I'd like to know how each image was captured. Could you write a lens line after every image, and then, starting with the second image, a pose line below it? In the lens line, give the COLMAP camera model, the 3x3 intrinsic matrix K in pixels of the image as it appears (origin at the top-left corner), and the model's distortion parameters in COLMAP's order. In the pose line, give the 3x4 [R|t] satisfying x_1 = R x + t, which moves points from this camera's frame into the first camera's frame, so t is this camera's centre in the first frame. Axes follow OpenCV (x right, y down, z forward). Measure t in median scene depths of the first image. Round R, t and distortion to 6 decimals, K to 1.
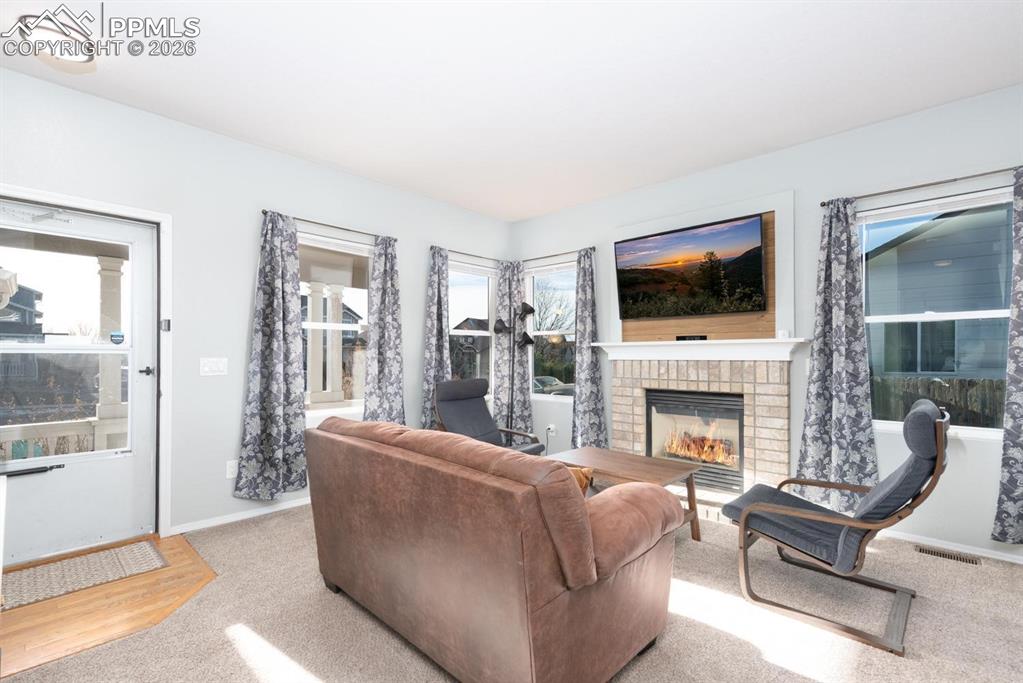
lens RADIAL K [[466.3, 0, 520.7], [0, 466.3, 345.4], [0, 0, 1]] dist [0.007927, -0.000501]
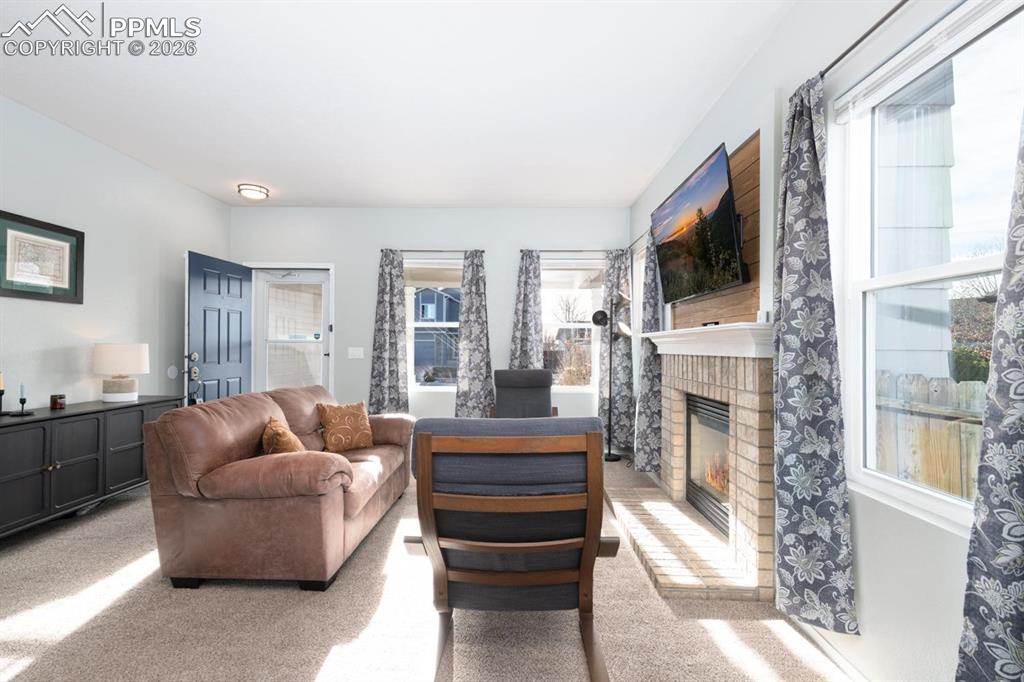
lens RADIAL K [[466.7, 0, 519.6], [0, 466.7, 340.1], [0, 0, 1]] dist [0.007927, -0.000501]
pose [[0.661198, -0.005452, -0.750192, 0.706914], [0.007548, 0.999971, -0.000614, 0.005006], [0.750174, -0.005256, 0.661220, 0.274370]]
